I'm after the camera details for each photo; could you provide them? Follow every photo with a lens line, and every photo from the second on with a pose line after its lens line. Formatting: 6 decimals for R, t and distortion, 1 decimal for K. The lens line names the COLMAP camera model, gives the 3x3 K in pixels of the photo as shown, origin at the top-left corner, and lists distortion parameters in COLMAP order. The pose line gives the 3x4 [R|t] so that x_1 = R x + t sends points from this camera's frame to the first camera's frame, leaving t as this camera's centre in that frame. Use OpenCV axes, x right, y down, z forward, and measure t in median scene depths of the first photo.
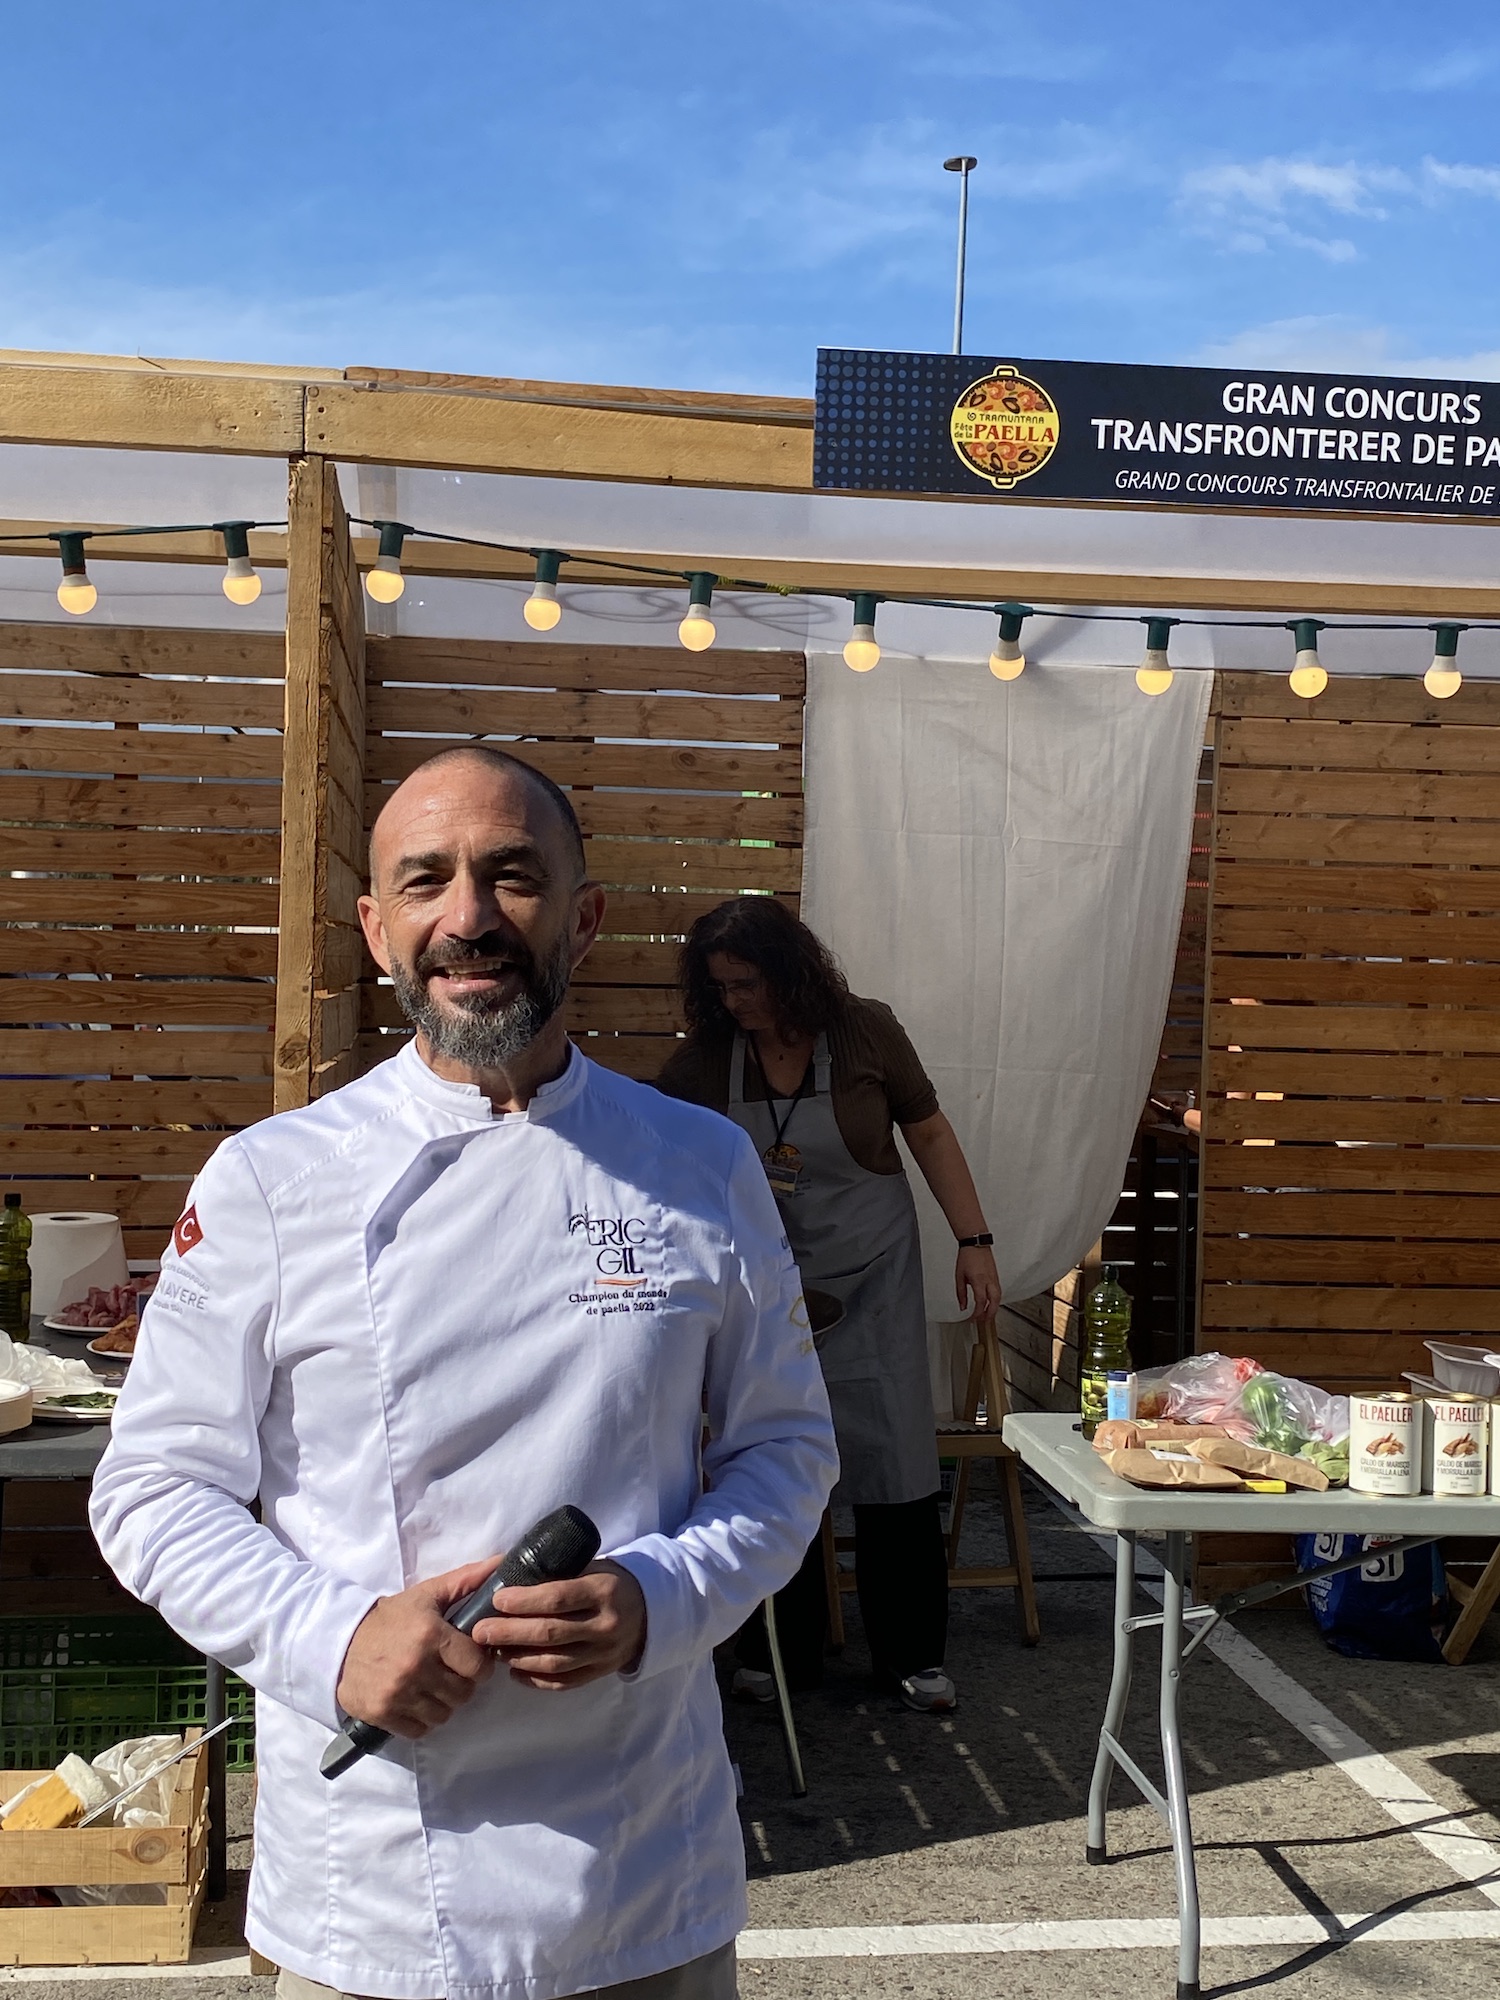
lens RADIAL K [[2547.6, 0, 754.2], [0, 2547.6, 996.5], [0, 0, 1]] dist [0.116013, 0.000000]
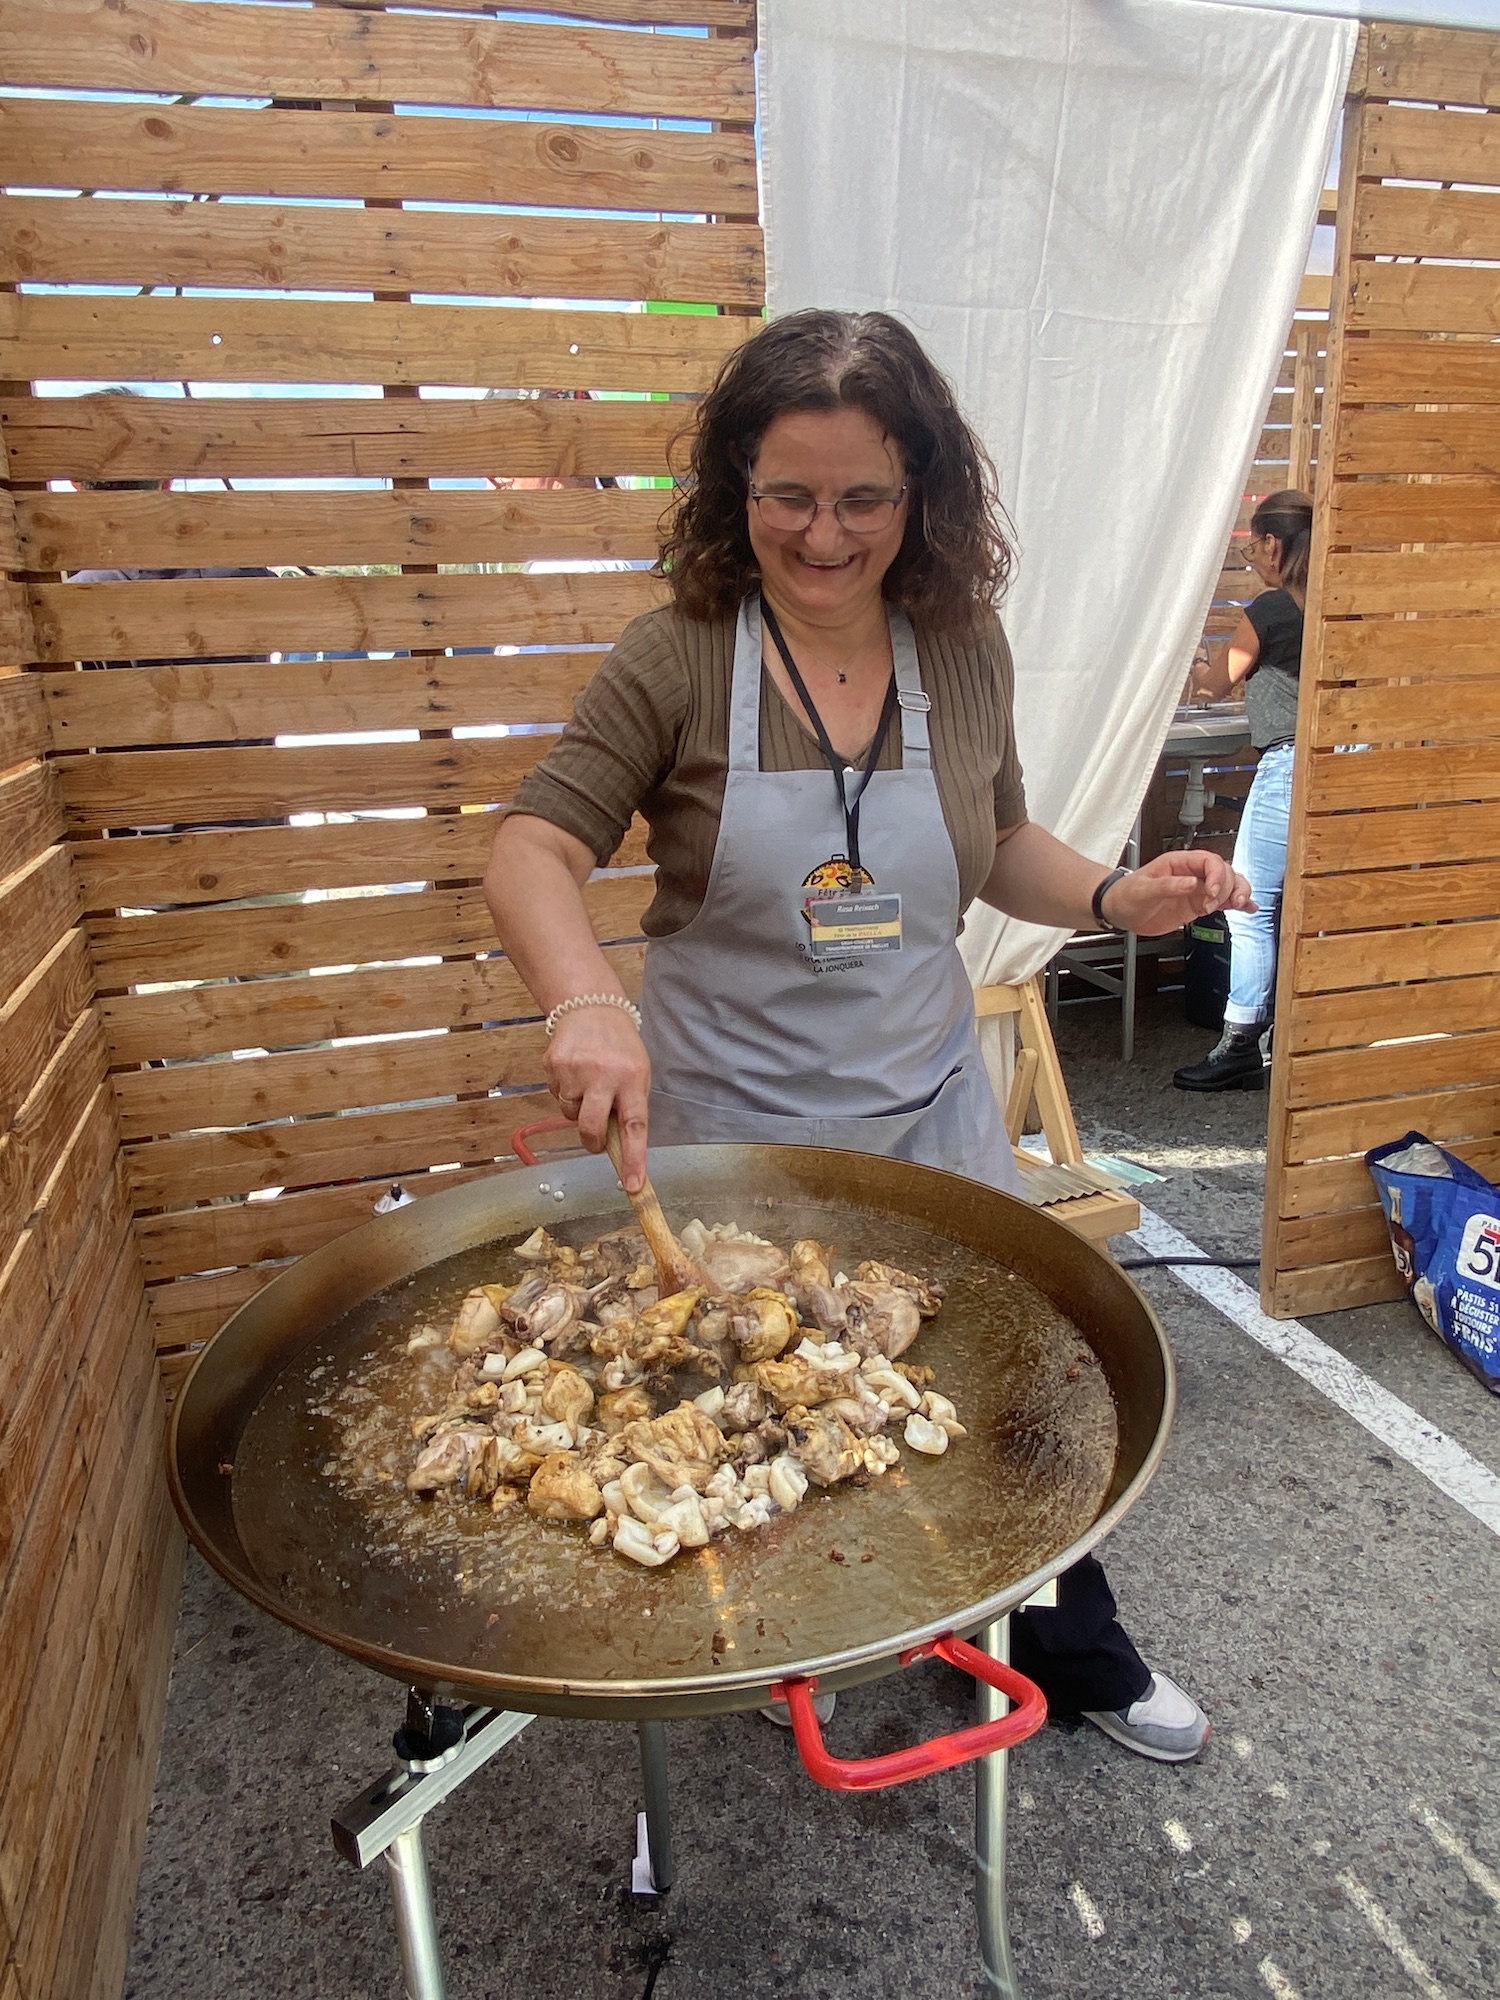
lens RADIAL K [[1350.1, 0, 746.5], [0, 1350.1, 1003.2], [0, 0, 1]] dist [-0.014681, -0.011664]
pose [[0.980185, -0.106295, 0.167149, -0.056406], [0.050659, 0.950282, 0.307242, -0.001259], [-0.191497, -0.292687, 0.936837, 0.653746]]
